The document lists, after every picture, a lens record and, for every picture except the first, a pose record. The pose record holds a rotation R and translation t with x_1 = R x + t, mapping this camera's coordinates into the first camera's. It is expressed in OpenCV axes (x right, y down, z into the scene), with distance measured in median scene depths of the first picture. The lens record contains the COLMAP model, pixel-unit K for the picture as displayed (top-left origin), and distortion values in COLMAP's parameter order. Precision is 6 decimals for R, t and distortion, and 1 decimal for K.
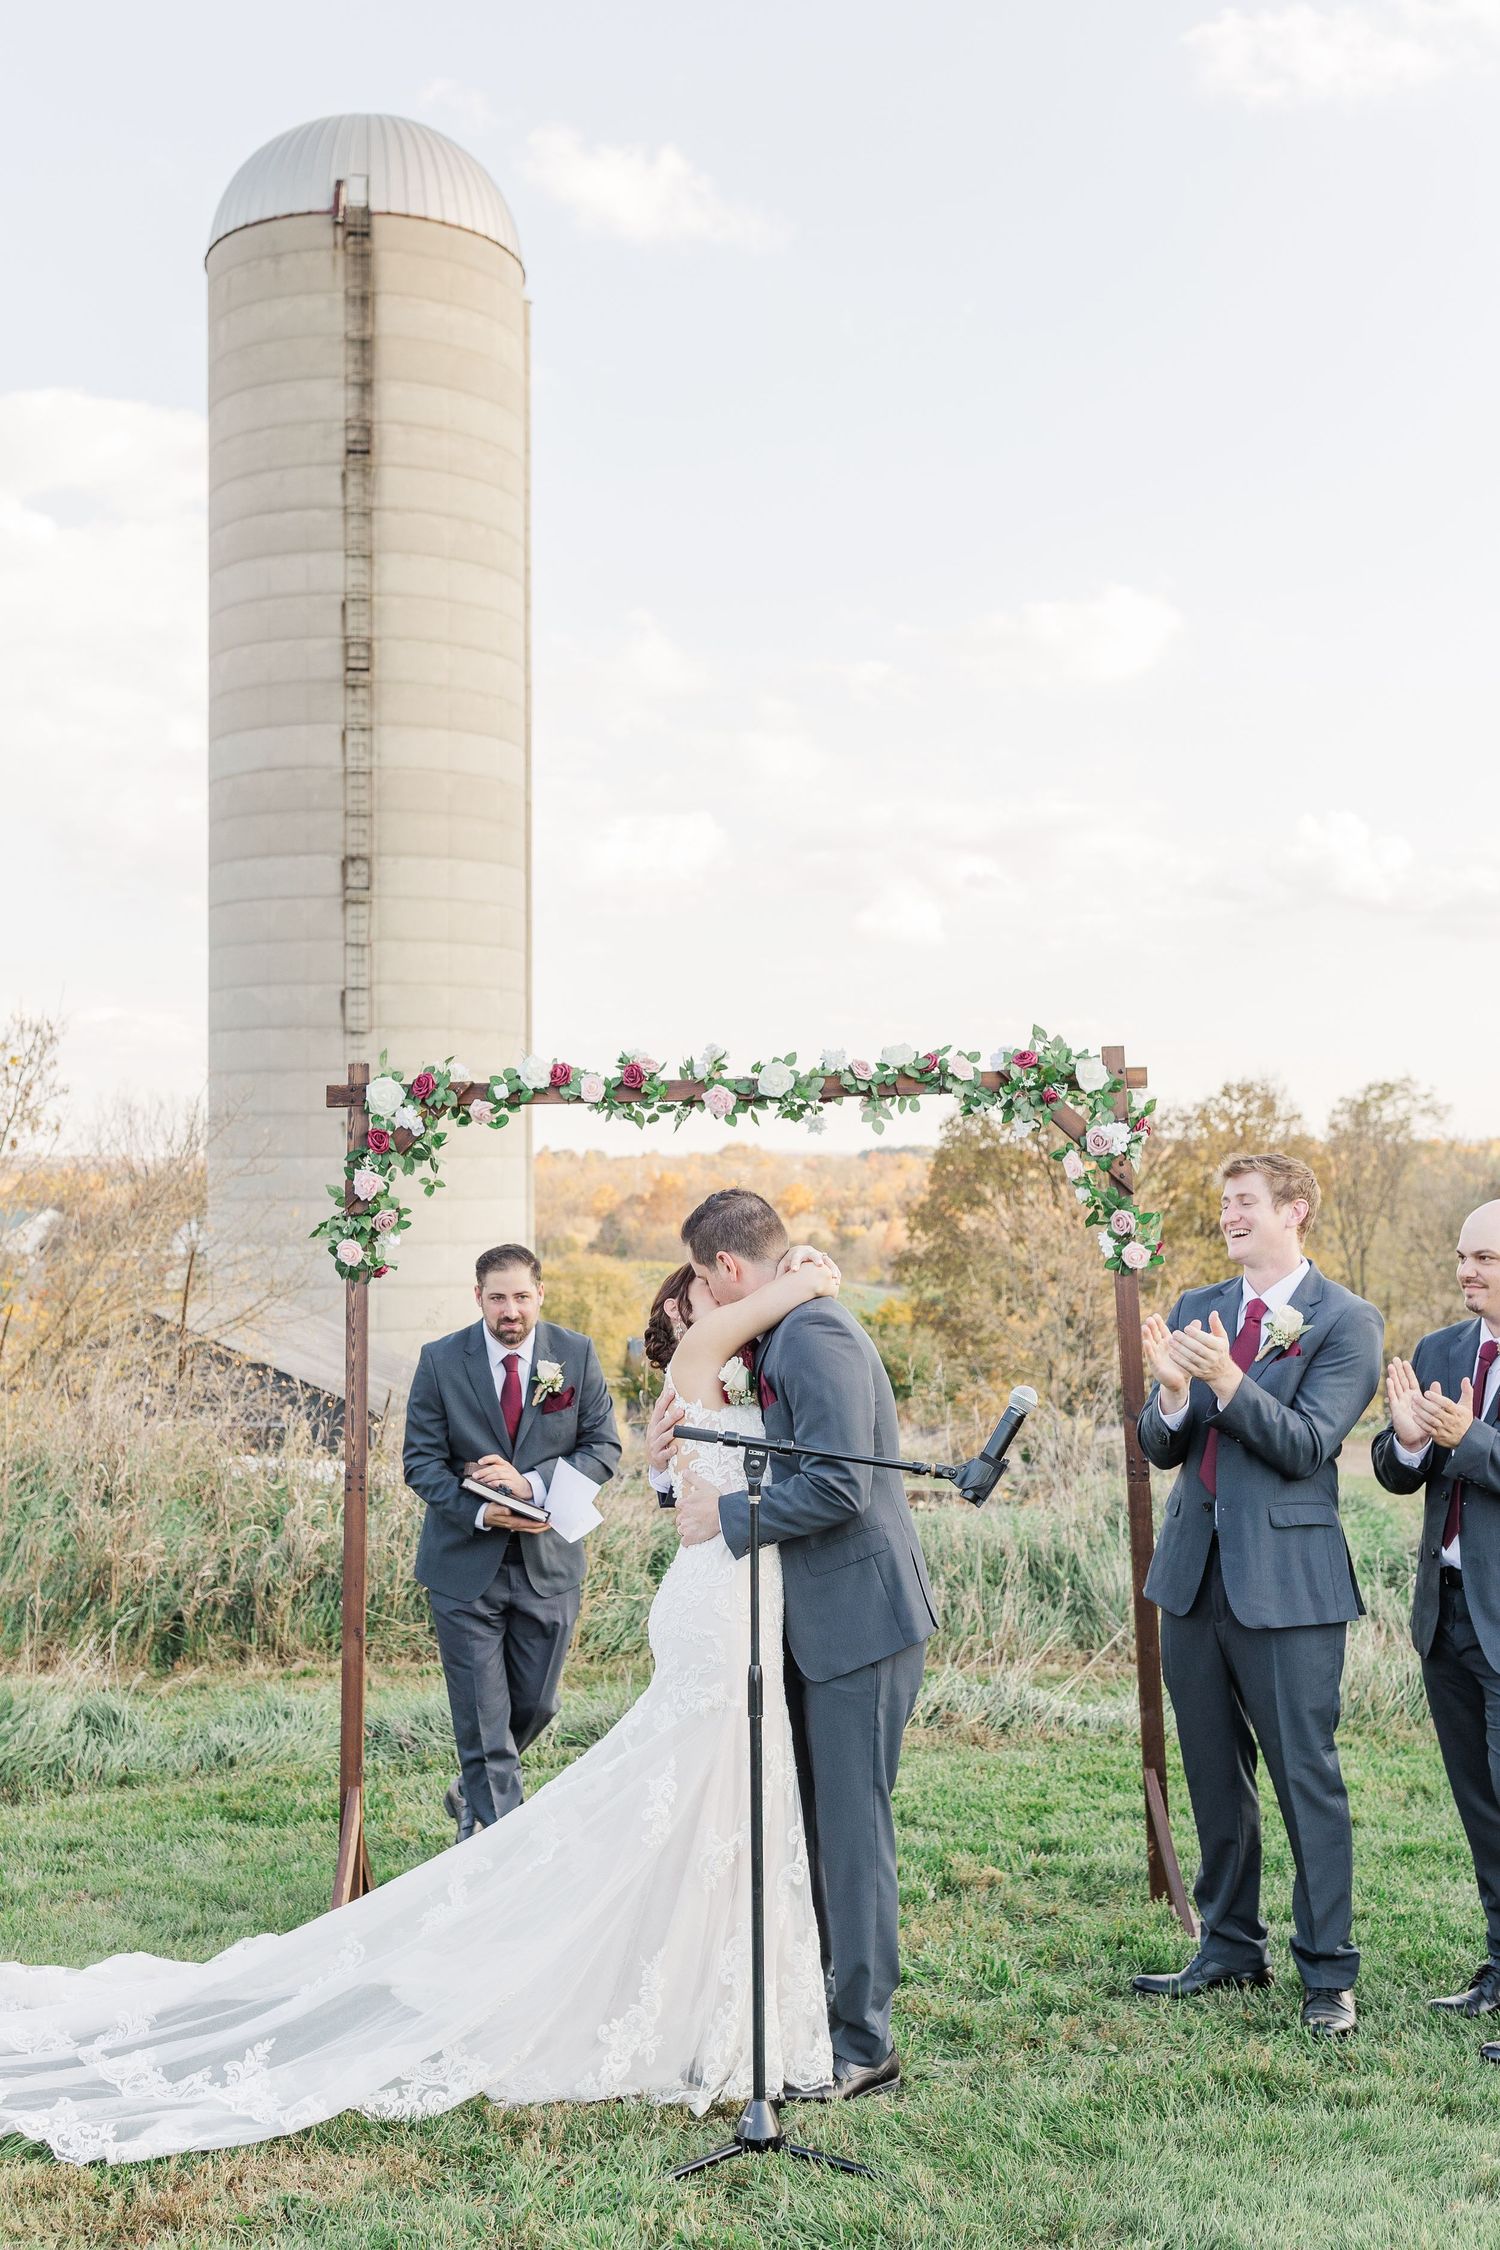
lens RADIAL K [[2336.1, 0, 629.9], [0, 2336.1, 1118.9], [0, 0, 1]] dist [0.002506, -0.001967]
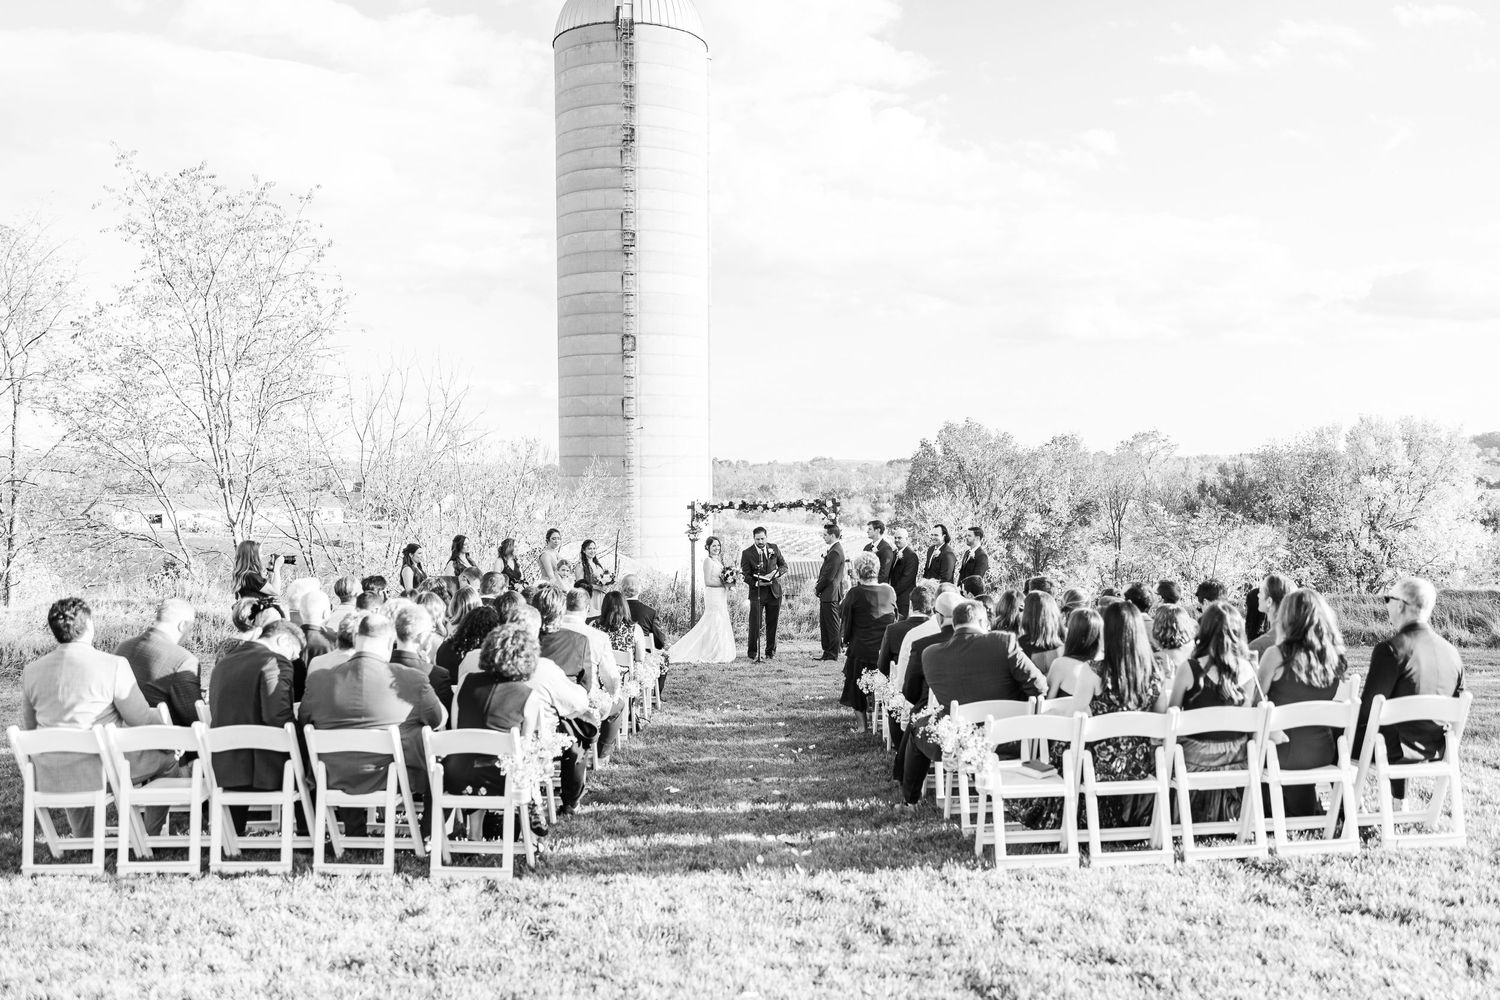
lens RADIAL K [[1336.4, 0, 749.4], [0, 1336.4, 539.0], [0, 0, 1]] dist [0.007876, 0.000709]
pose [[0.999951, 0.002149, -0.009618, 0.004678], [-0.001427, 0.997217, 0.074540, -0.017958], [0.009751, -0.074522, 0.997172, -0.223255]]
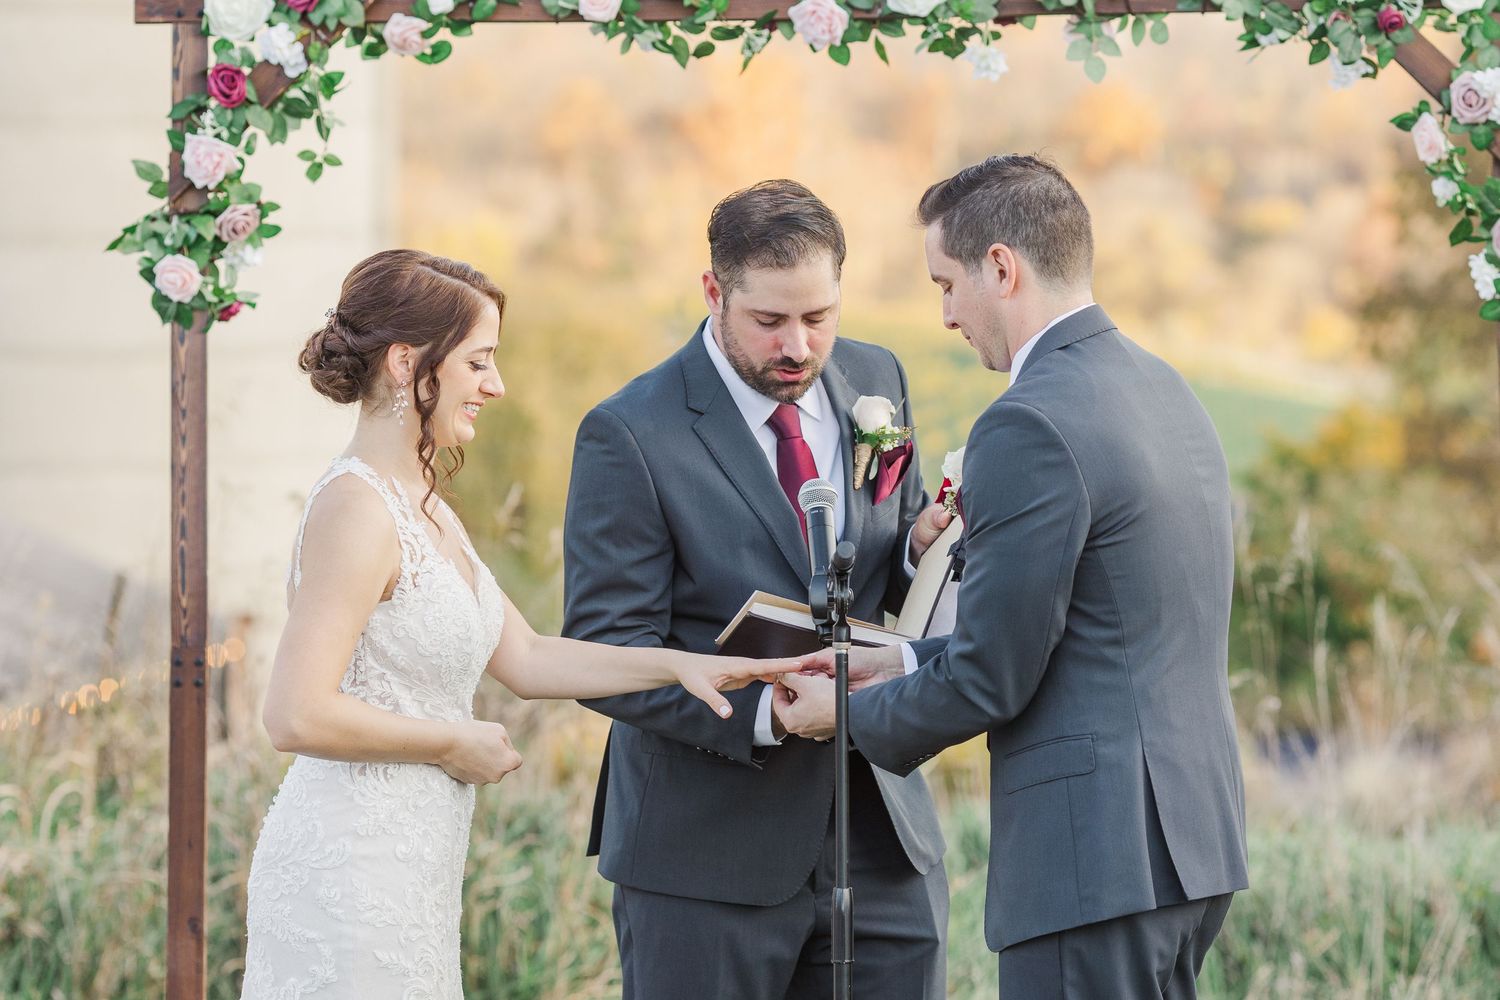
lens RADIAL K [[6490.0, 0, 750.0], [0, 6490.0, 500.0], [0, 0, 1]] dist [0.099038, 2.252700]
pose [[0.999835, 0.008721, 0.015912, -0.000359], [-0.010151, 0.995697, 0.092113, -0.004046], [-0.015040, -0.092260, 0.995621, -0.065275]]
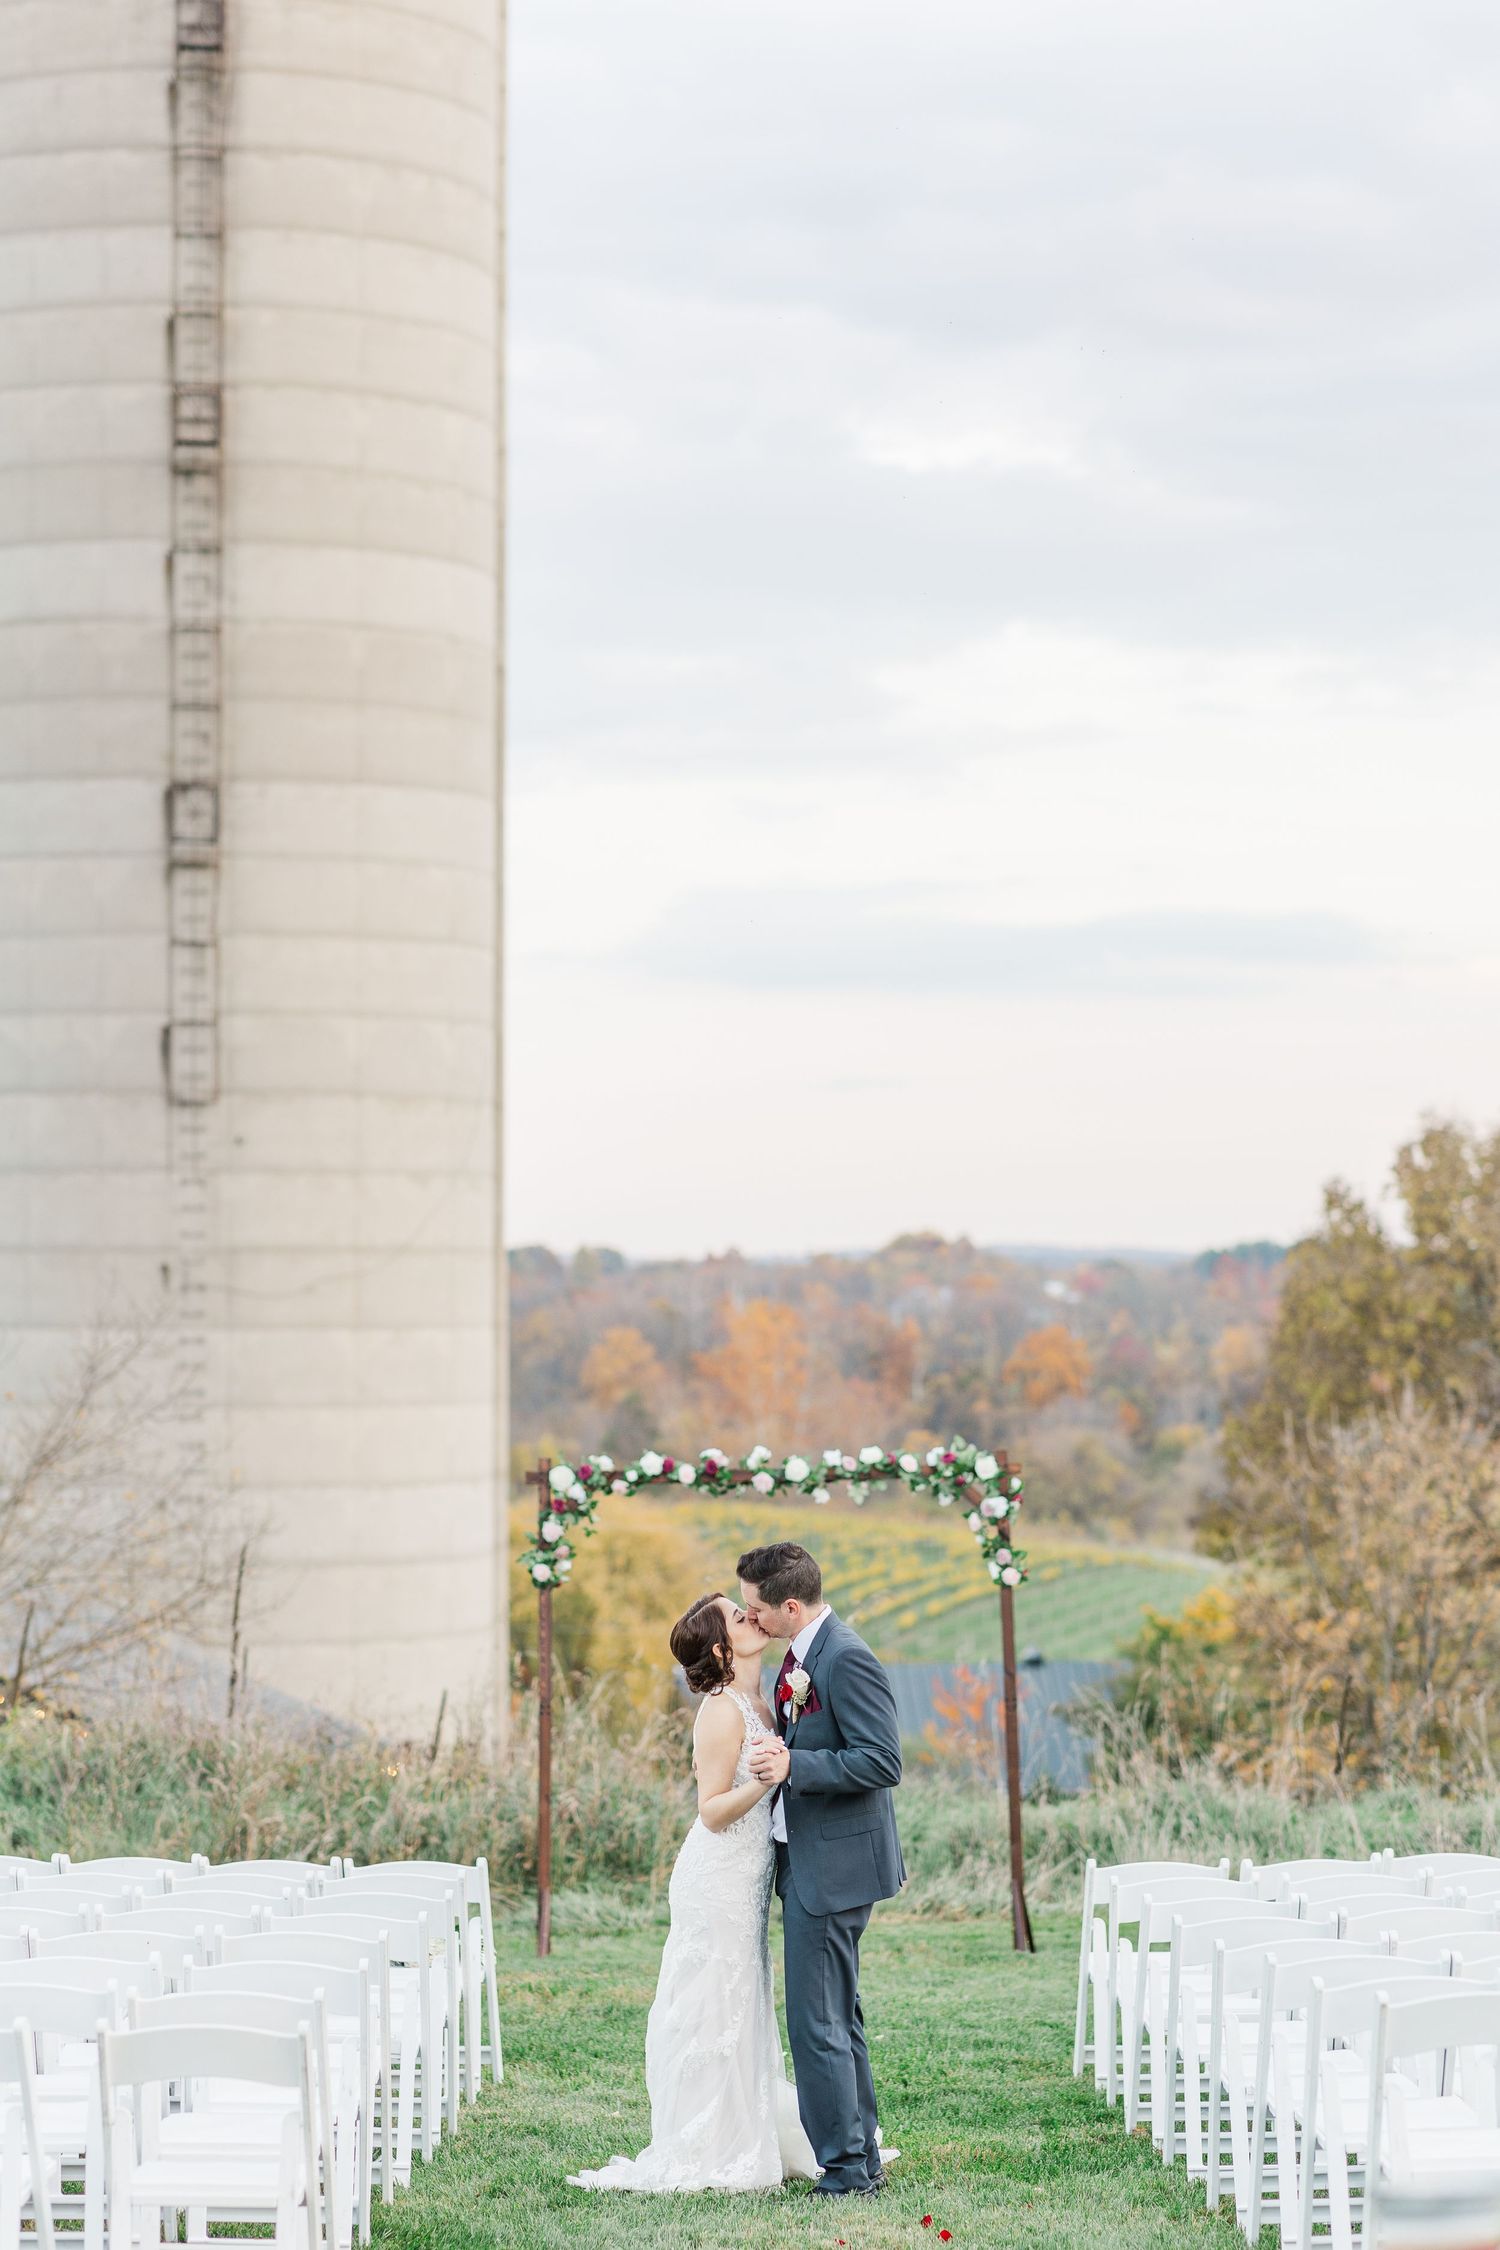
lens RADIAL K [[5625.1, 0, 750.0], [0, 5625.1, 1125.0], [0, 0, 1]] dist [0.030928, -0.059282]
pose [[0.999895, 0.005738, 0.013320, -0.002788], [-0.005681, 0.999974, -0.004347, -0.026564], [-0.013344, 0.004271, 0.999902, -0.326477]]
